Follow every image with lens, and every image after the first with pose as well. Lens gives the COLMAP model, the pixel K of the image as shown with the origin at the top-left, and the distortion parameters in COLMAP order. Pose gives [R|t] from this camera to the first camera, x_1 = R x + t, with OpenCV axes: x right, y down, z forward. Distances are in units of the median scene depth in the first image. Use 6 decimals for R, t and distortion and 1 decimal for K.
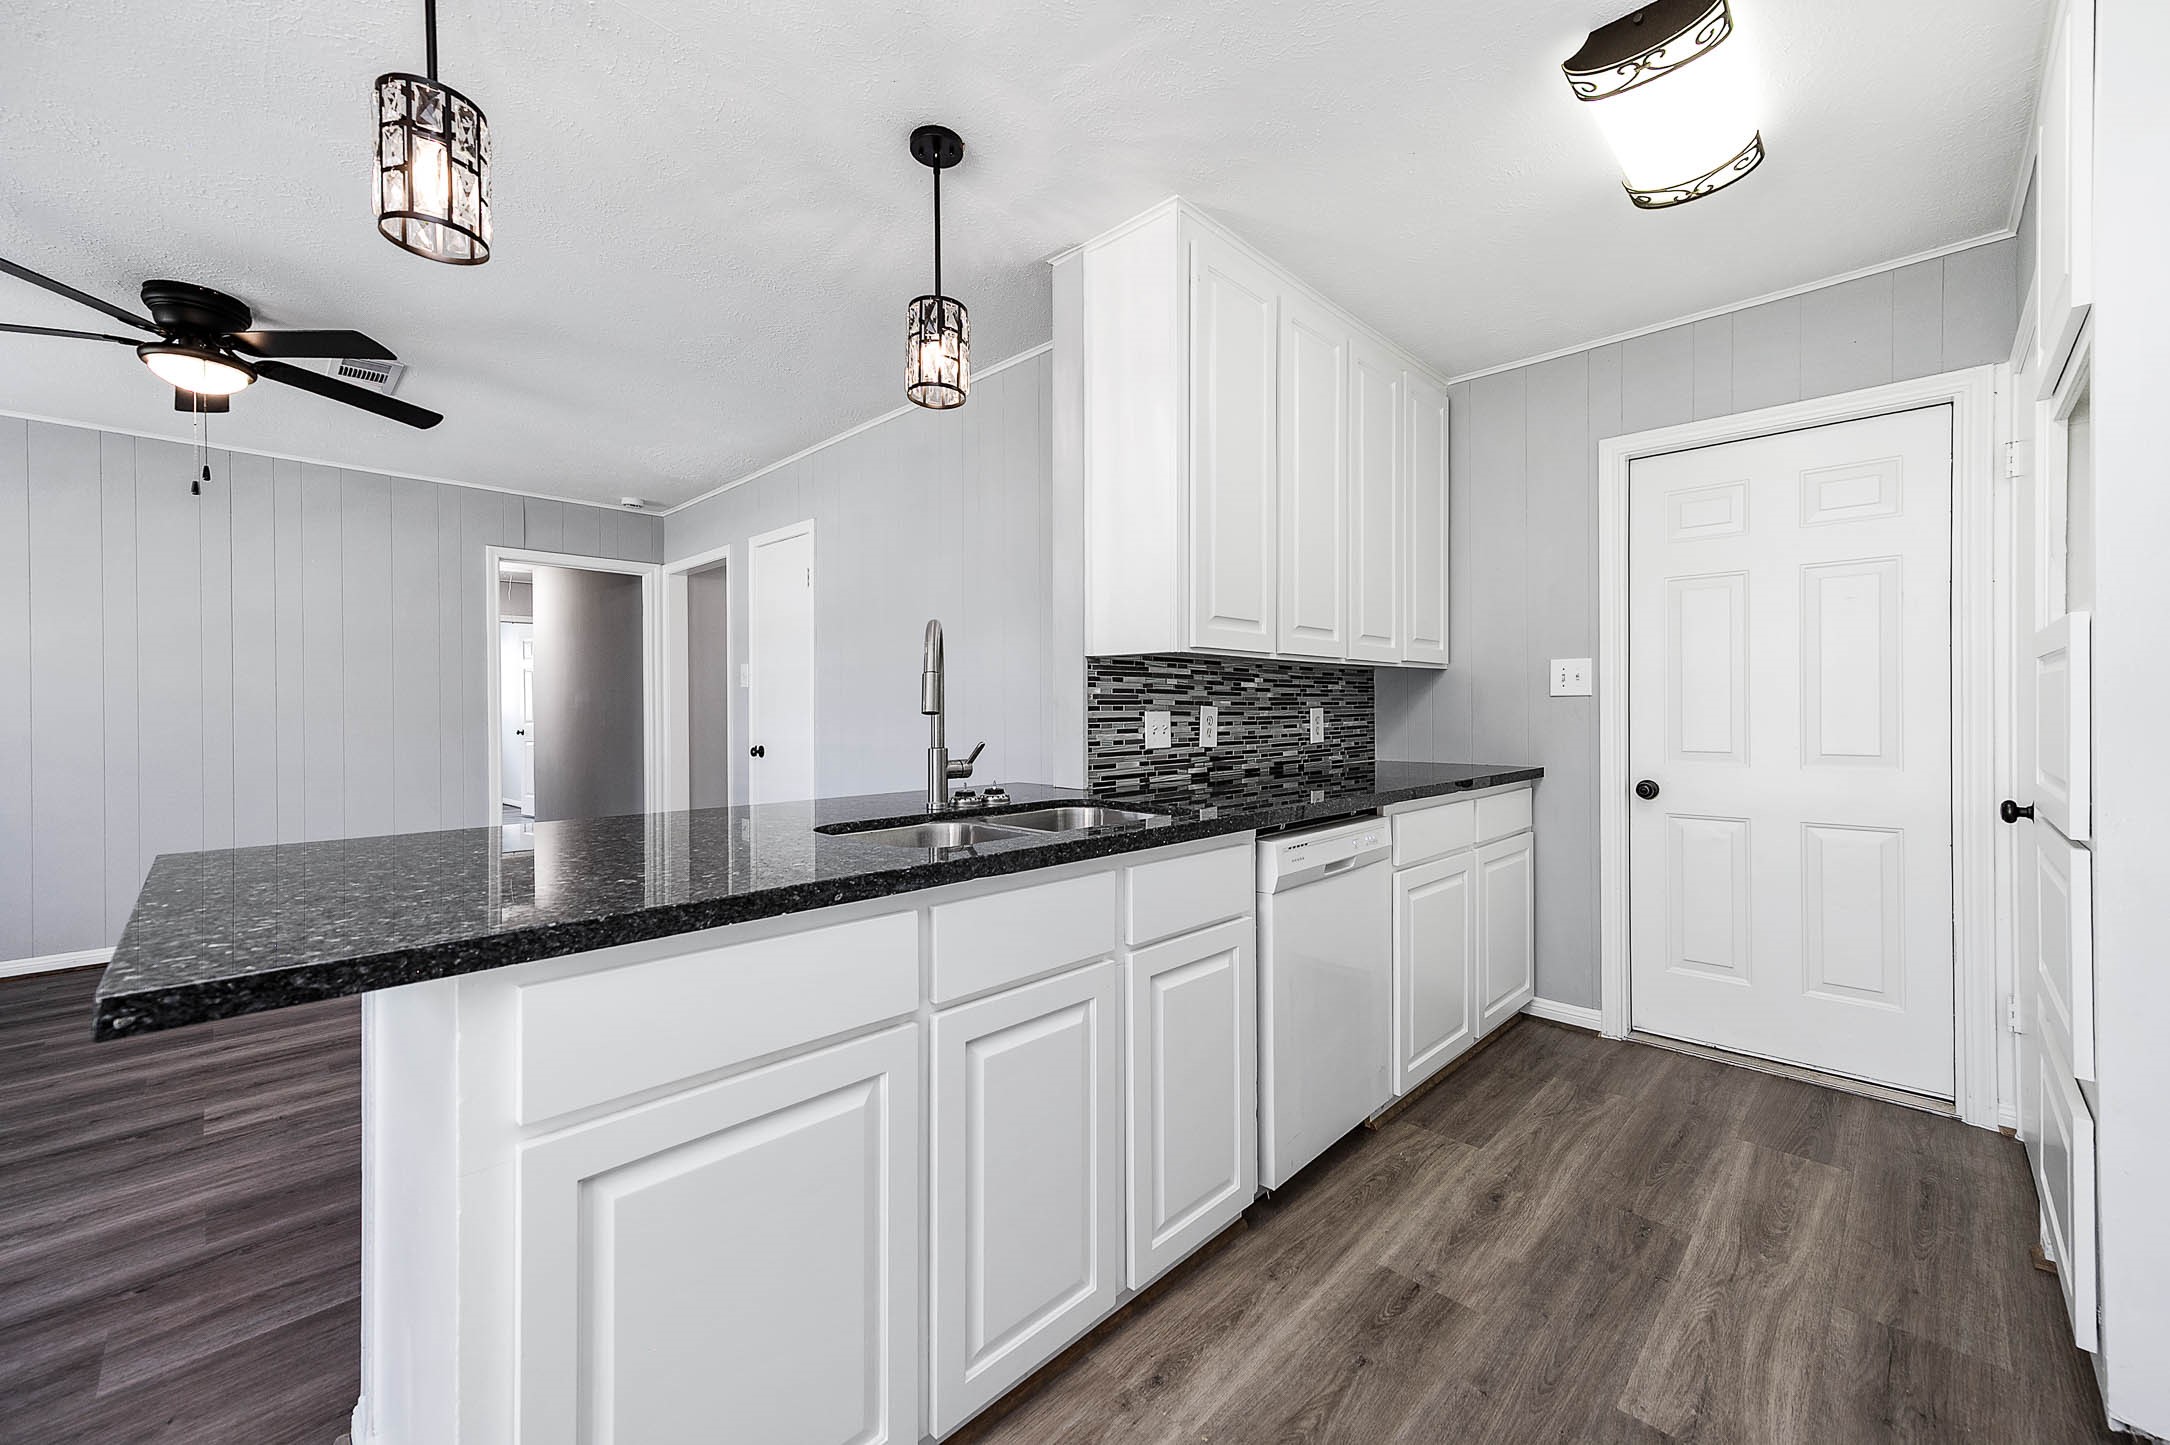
lens RADIAL K [[844.7, 0, 1086.0], [0, 844.7, 714.0], [0, 0, 1]] dist [0.007150, 0.000481]
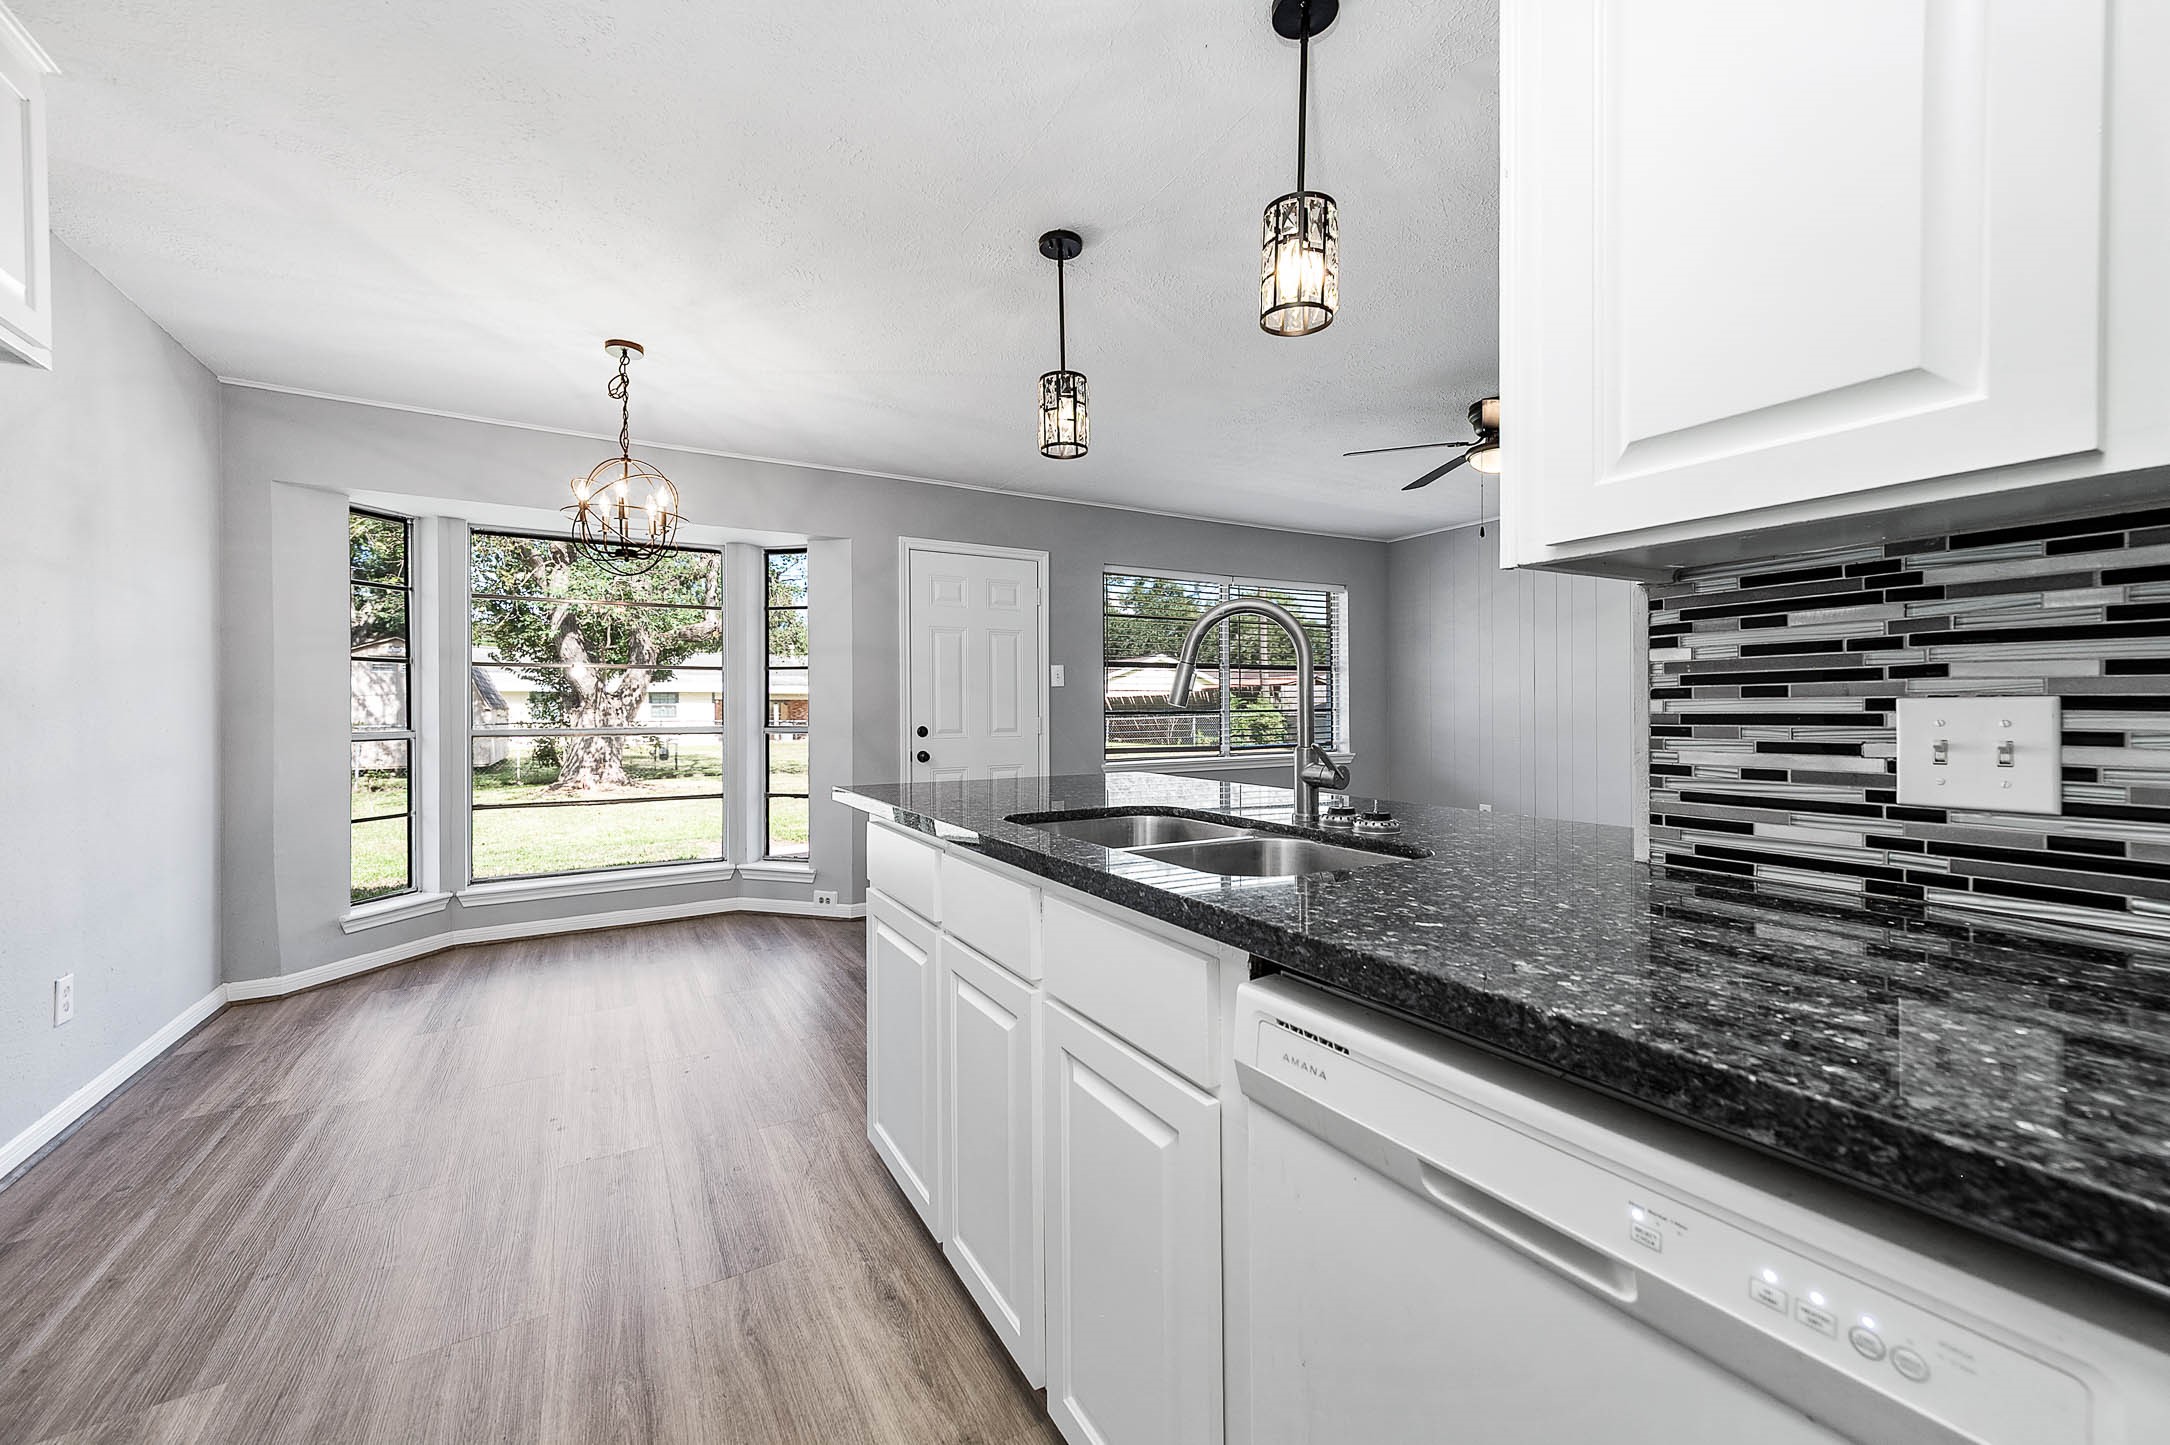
lens RADIAL K [[849.9, 0, 1095.9], [0, 849.9, 710.1], [0, 0, 1]] dist [0.002416, 0.000126]
pose [[-0.255849, 0.009624, -0.966669, 0.536603], [0.003260, 0.999953, 0.009093, -0.002697], [0.966711, -0.000825, -0.255868, 0.809127]]
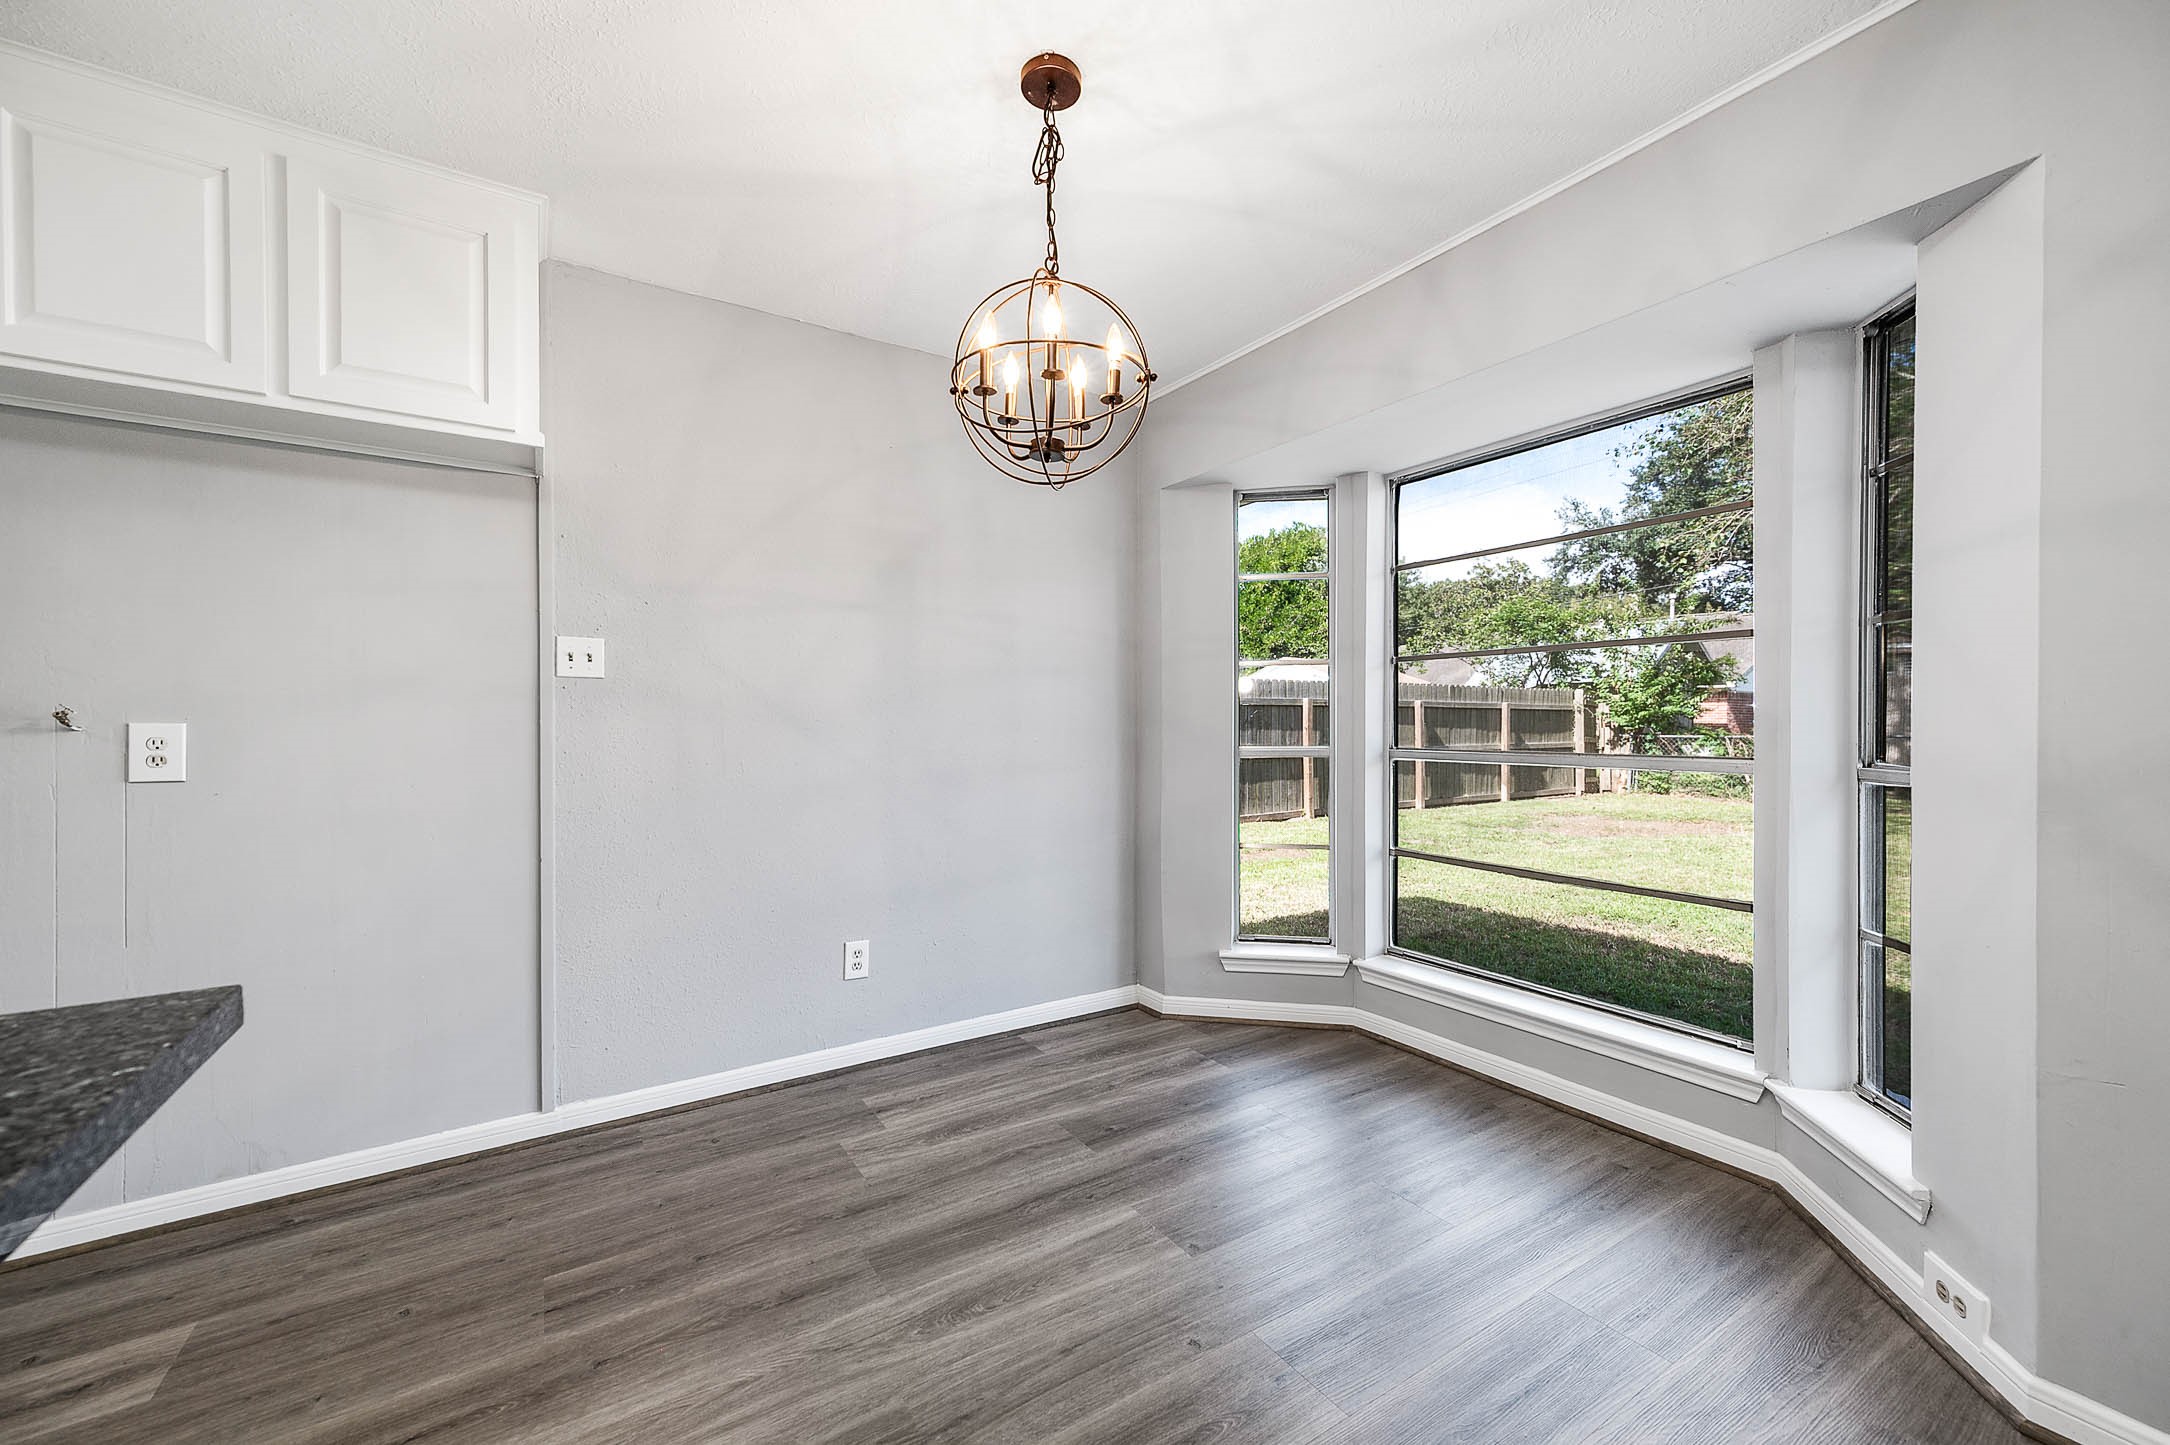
lens RADIAL K [[848.1, 0, 1080.1], [0, 848.1, 724.2], [0, 0, 1]] dist [0.008930, 0.000164]
pose [[-0.973006, 0.007628, 0.230652, -0.678511], [0.009008, 0.999947, 0.004931, 0.001765], [-0.230602, 0.006876, -0.973024, 0.499055]]
